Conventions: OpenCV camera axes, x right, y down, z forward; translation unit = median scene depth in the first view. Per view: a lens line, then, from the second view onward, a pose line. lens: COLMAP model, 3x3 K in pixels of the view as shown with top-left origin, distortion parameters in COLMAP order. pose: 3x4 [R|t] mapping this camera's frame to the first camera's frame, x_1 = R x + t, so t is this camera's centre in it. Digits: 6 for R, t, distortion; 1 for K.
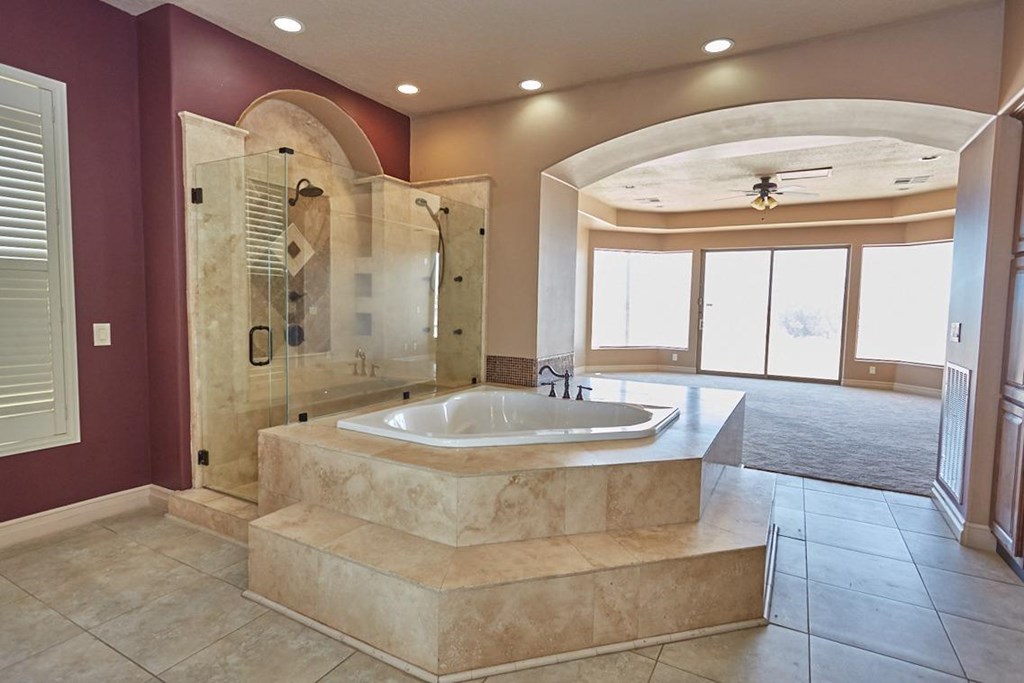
lens RADIAL K [[524.3, 0, 512.0], [0, 524.3, 341.5], [0, 0, 1]] dist [-0.000147, -0.000007]
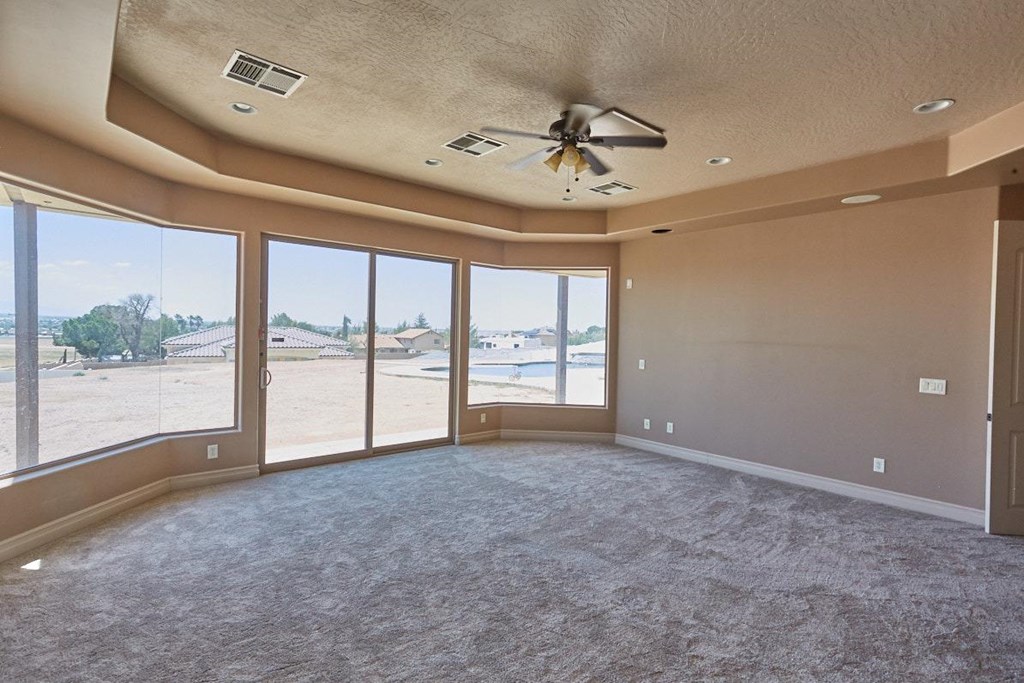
lens RADIAL K [[500.2, 0, 498.2], [0, 500.2, 339.0], [0, 0, 1]] dist [0.001156, -0.000118]
pose [[0.360746, -0.025702, 0.932310, -0.017926], [0.057059, 0.998356, 0.005445, -0.075746], [-0.930917, 0.051233, 0.361620, 0.758331]]
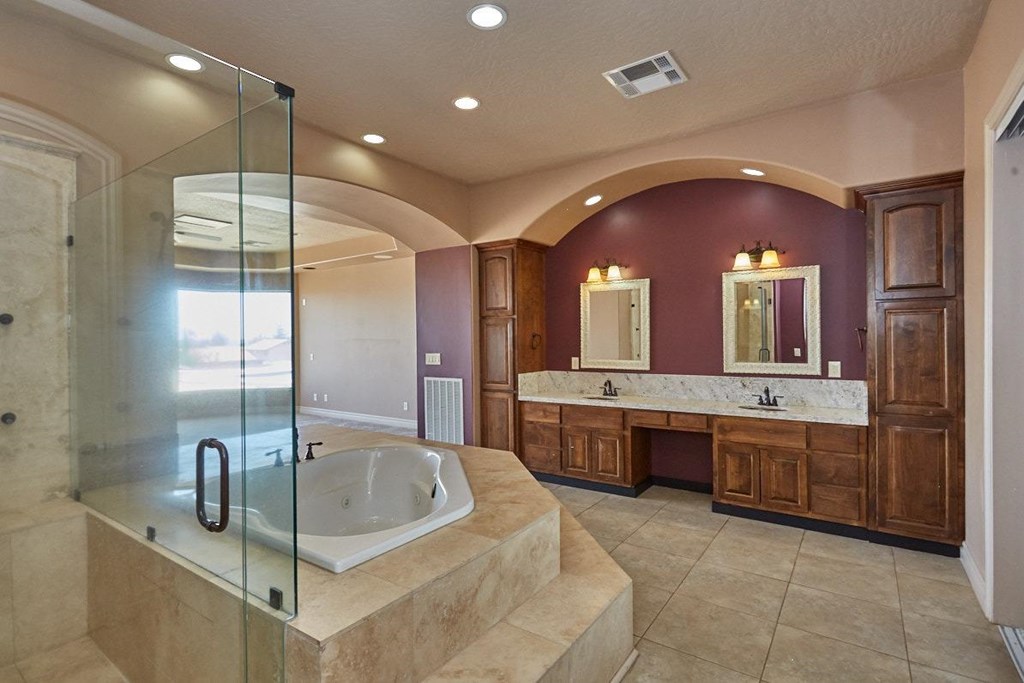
lens RADIAL K [[500.2, 0, 498.2], [0, 500.2, 339.0], [0, 0, 1]] dist [0.001156, -0.000118]
pose [[0.117073, -0.022083, 0.992878, -0.308902], [0.087630, 0.996083, 0.011821, -0.034574], [-0.989250, 0.085622, 0.118550, 0.252395]]
